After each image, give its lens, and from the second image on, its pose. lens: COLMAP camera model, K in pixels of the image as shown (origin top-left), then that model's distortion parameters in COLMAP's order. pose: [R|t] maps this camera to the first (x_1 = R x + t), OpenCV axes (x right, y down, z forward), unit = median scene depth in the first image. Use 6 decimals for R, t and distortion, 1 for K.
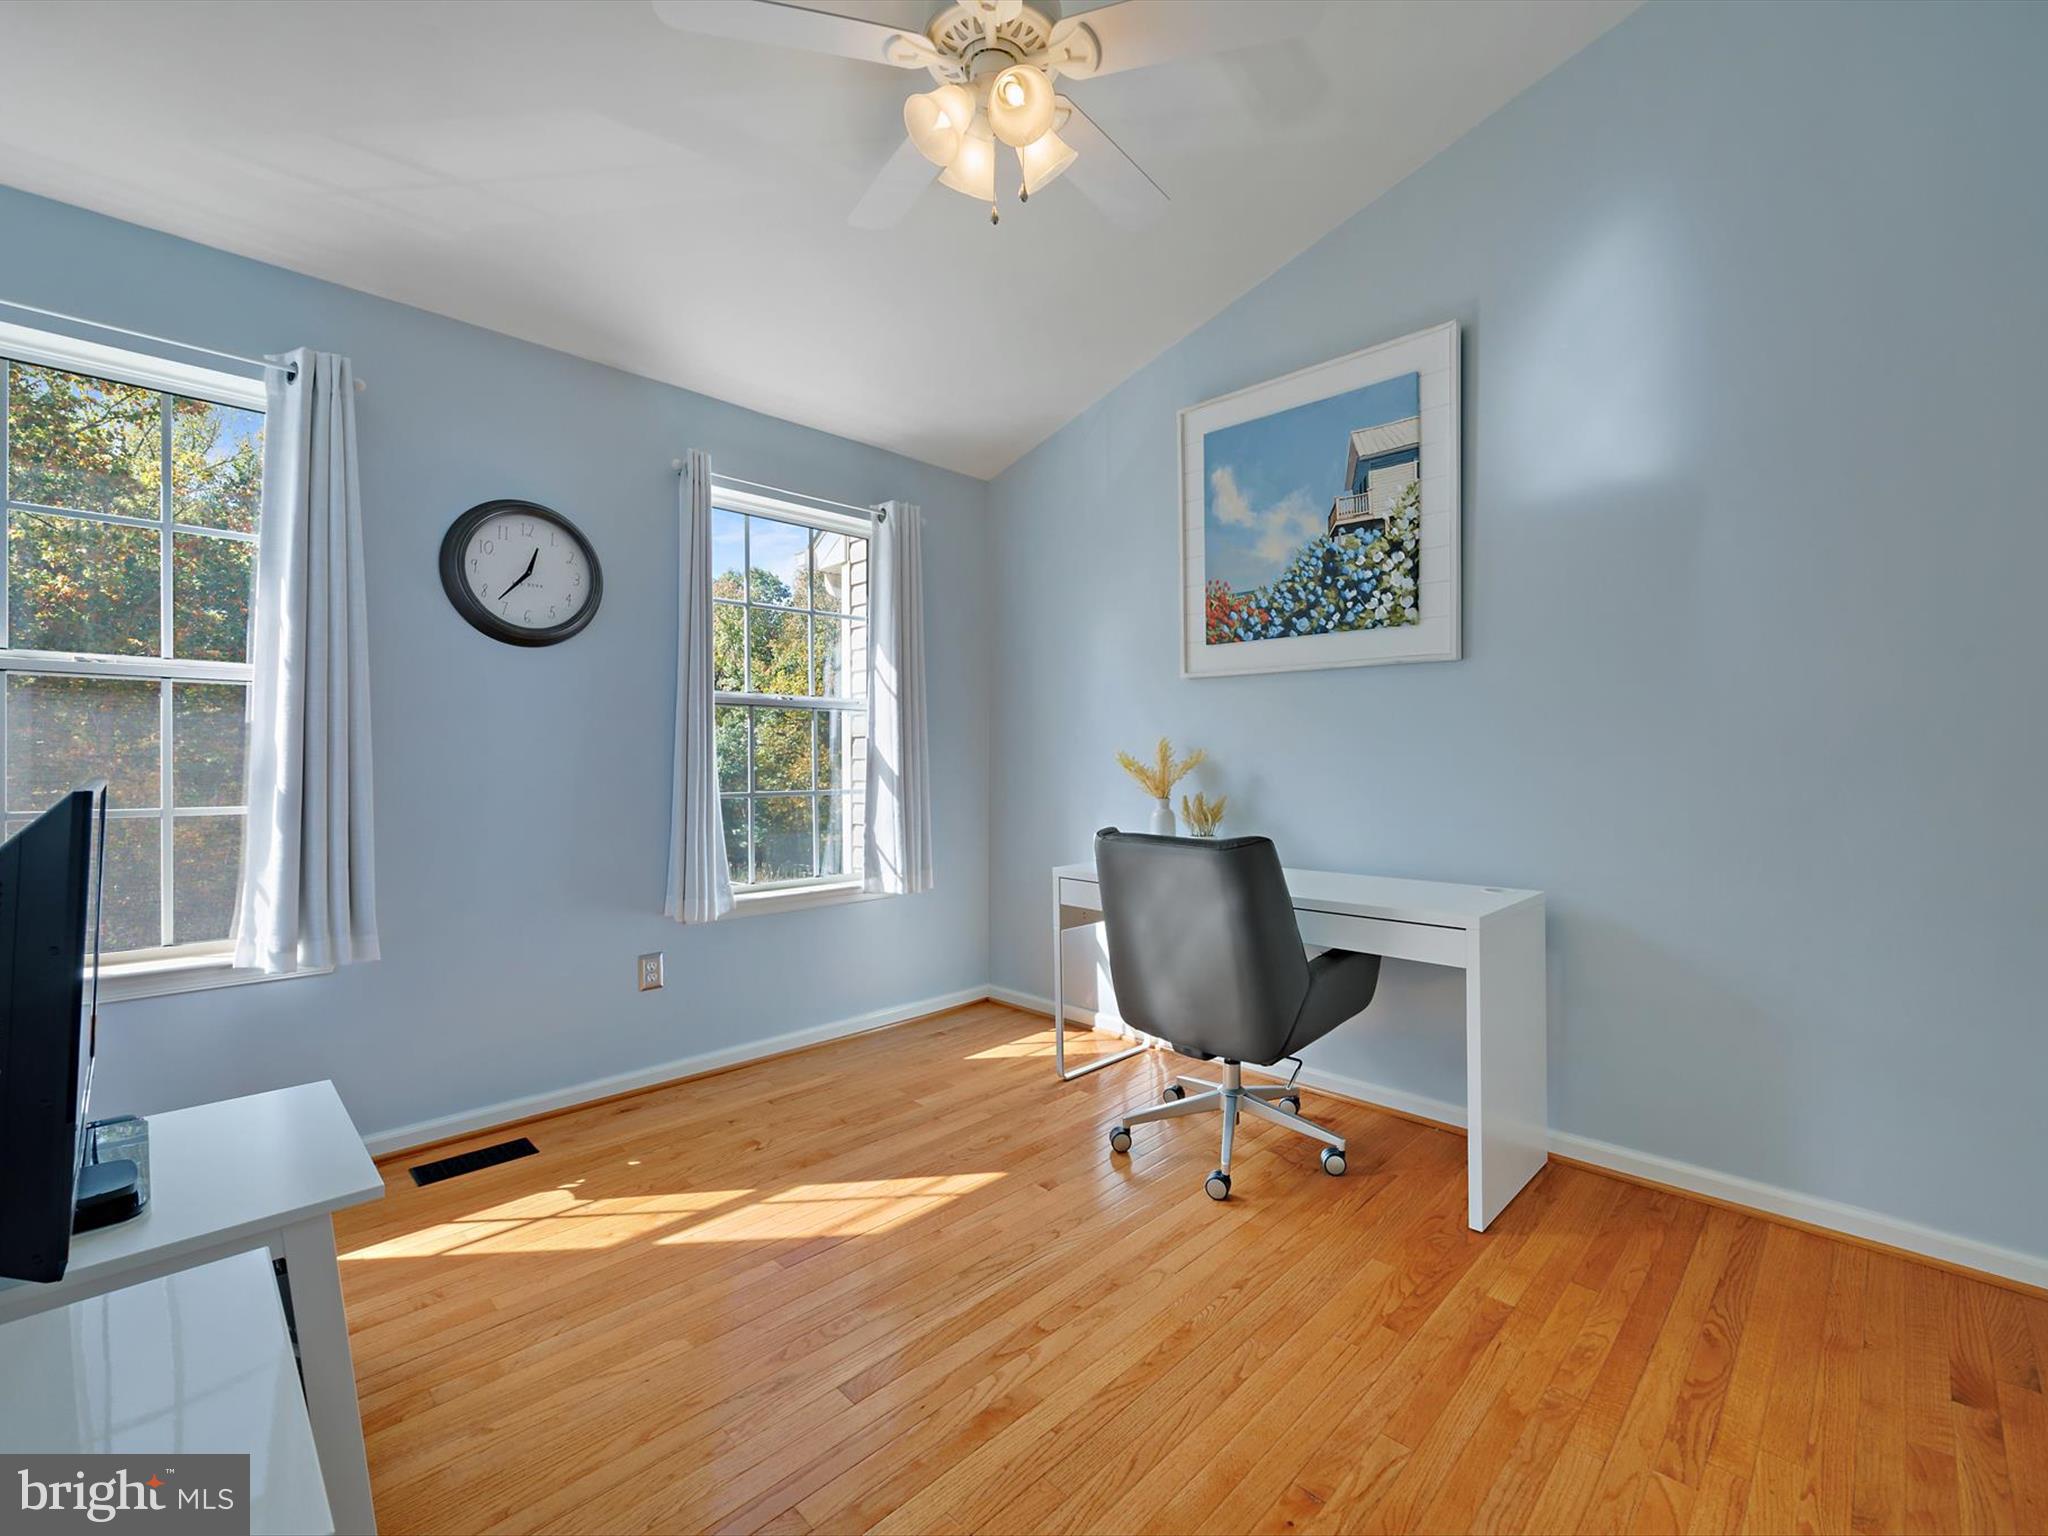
lens RADIAL K [[880.2, 0, 1077.2], [0, 880.2, 760.8], [0, 0, 1]] dist [0.001660, 0.000058]
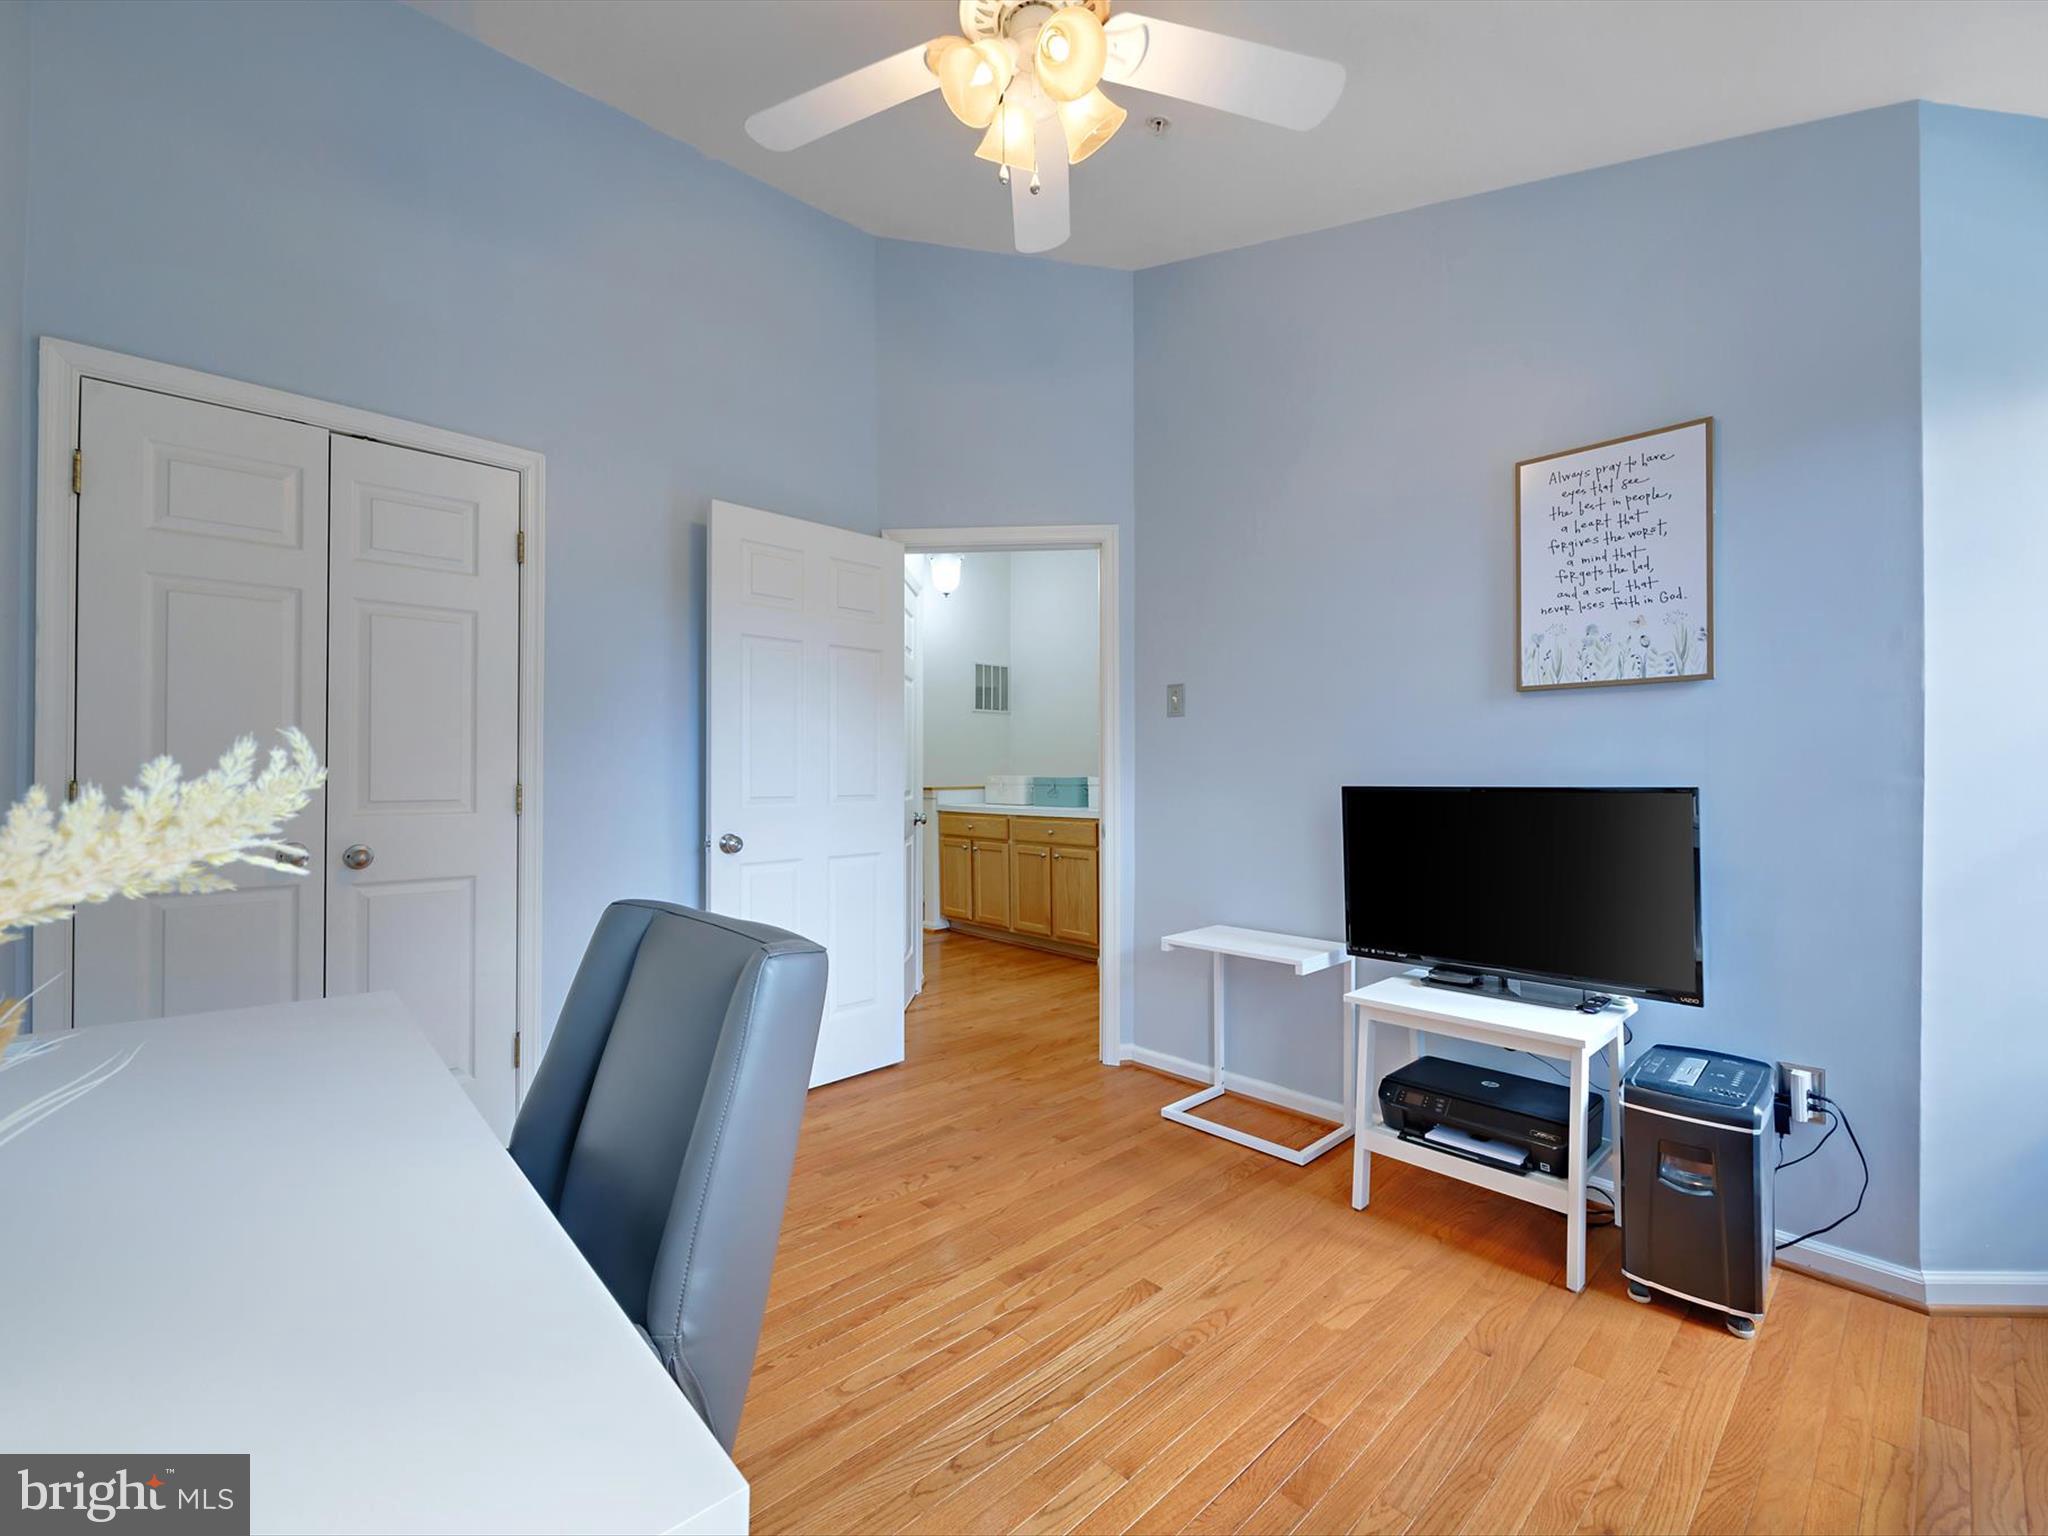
lens RADIAL K [[874.8, 0, 1016.1], [0, 874.8, 765.0], [0, 0, 1]] dist [-0.002652, -0.000436]
pose [[-0.996515, 0.000871, 0.083409, -0.119227], [0.000177, 0.999965, -0.008322, -0.000366], [-0.083413, -0.008278, -0.996481, 1.552195]]
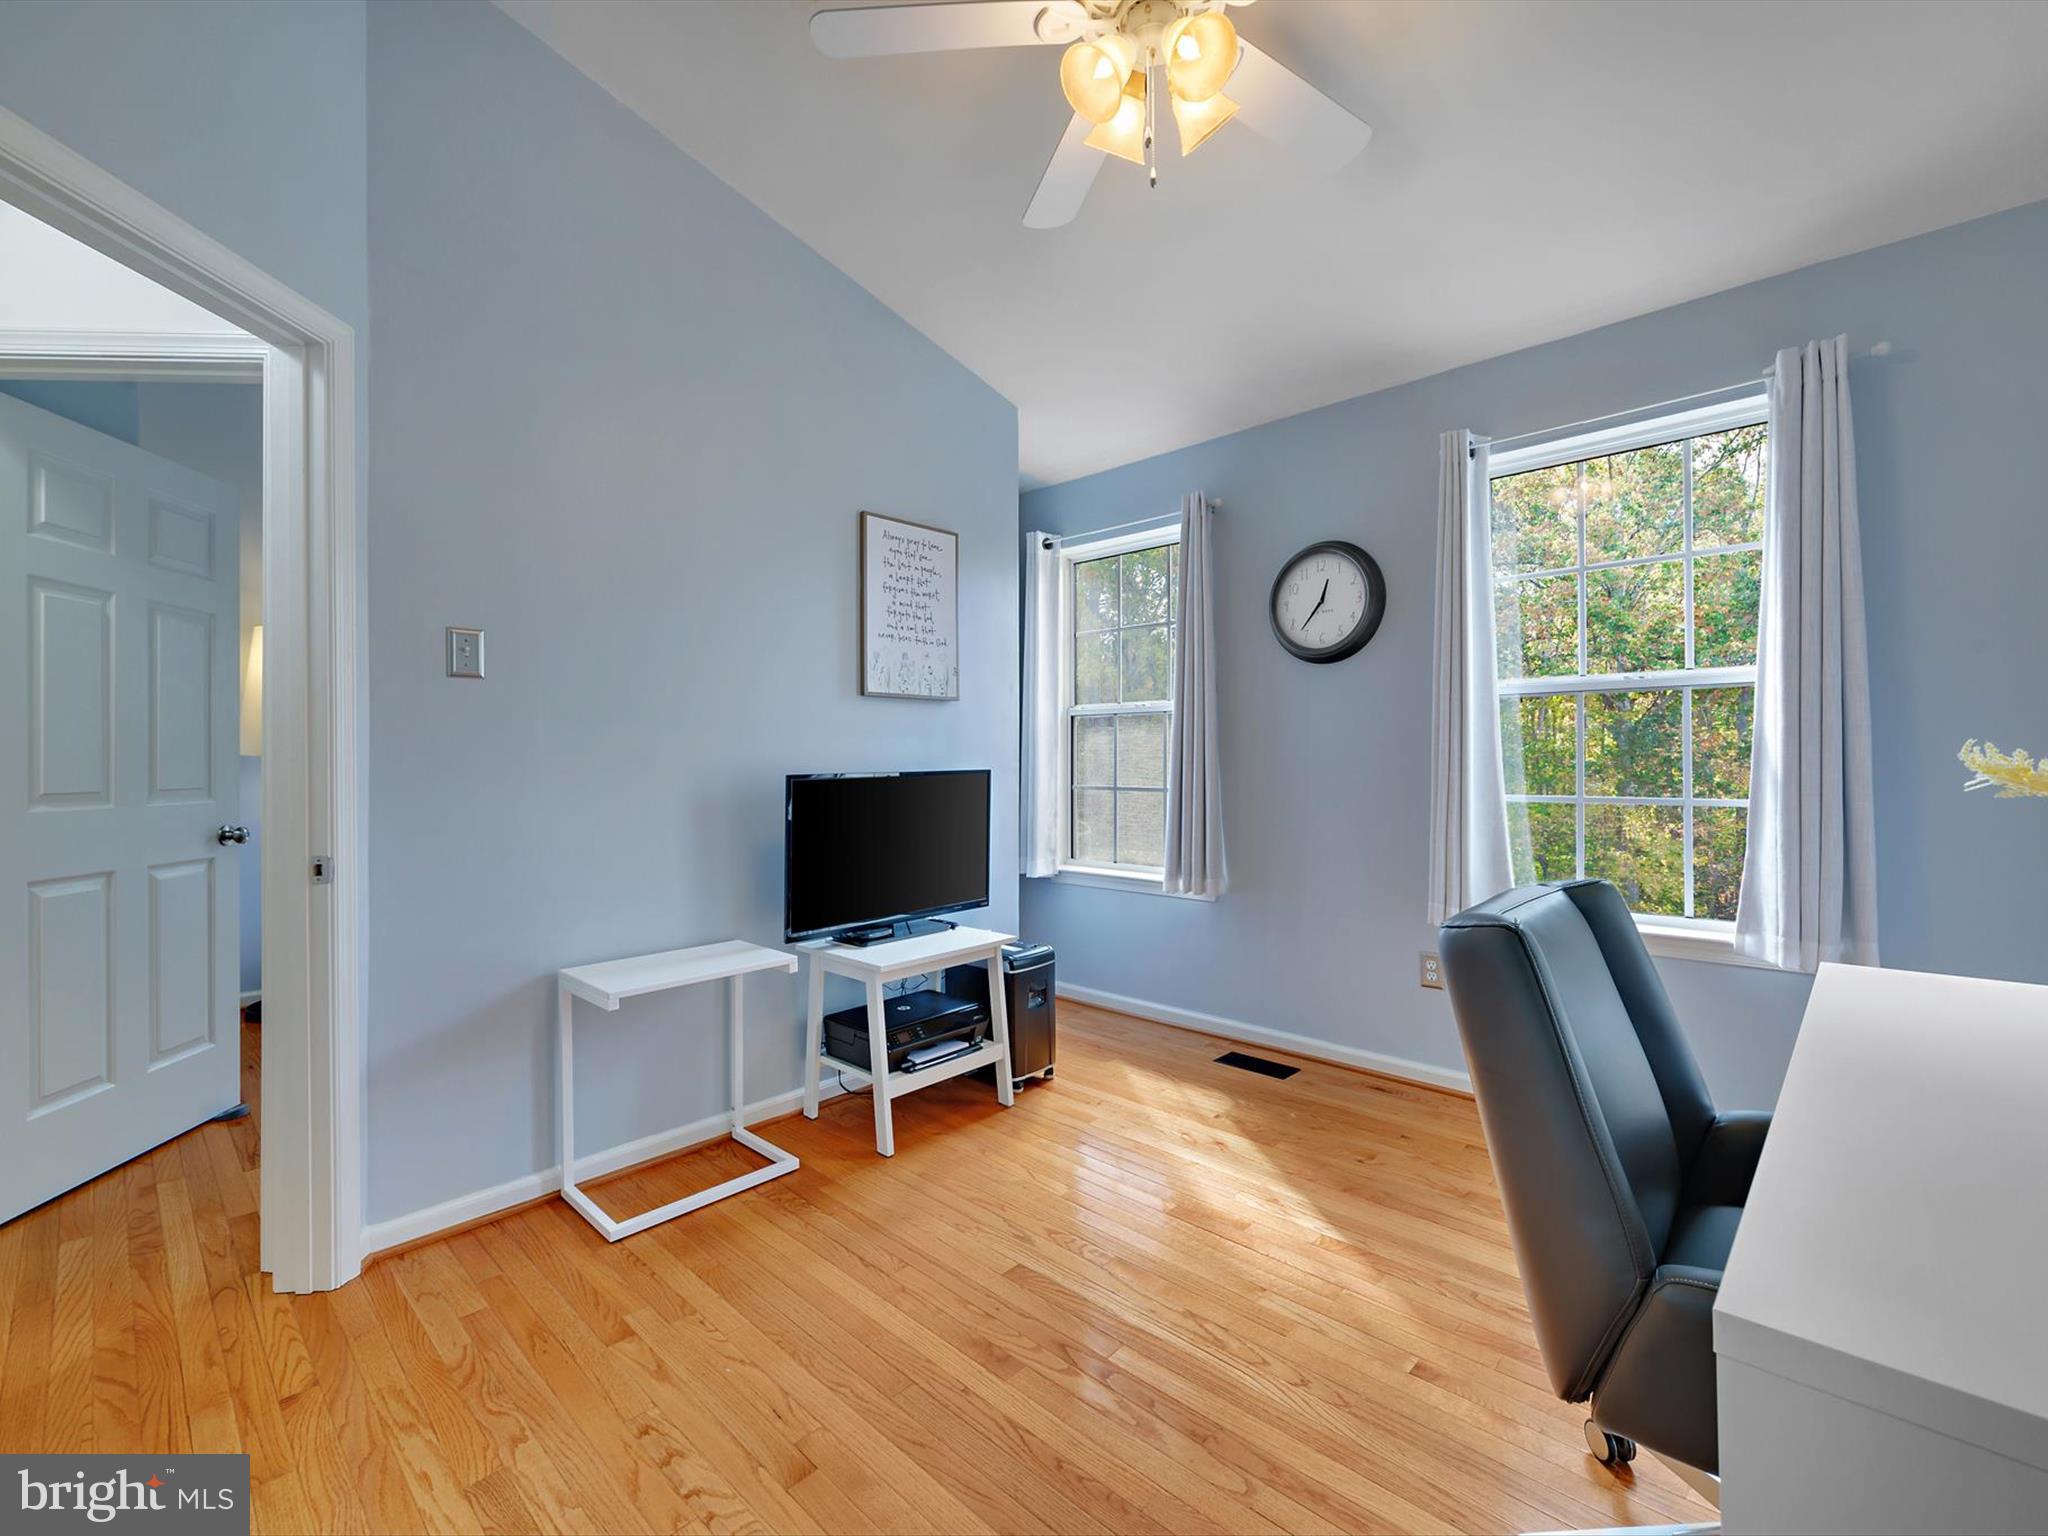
lens RADIAL K [[898.2, 0, 1021.4], [0, 898.2, 754.1], [0, 0, 1]] dist [-0.000472, 0.000006]
pose [[-0.011402, -0.004569, -0.999925, 0.699513], [0.002777, 0.999986, -0.004601, -0.002985], [0.999931, -0.002830, -0.011389, 0.711135]]
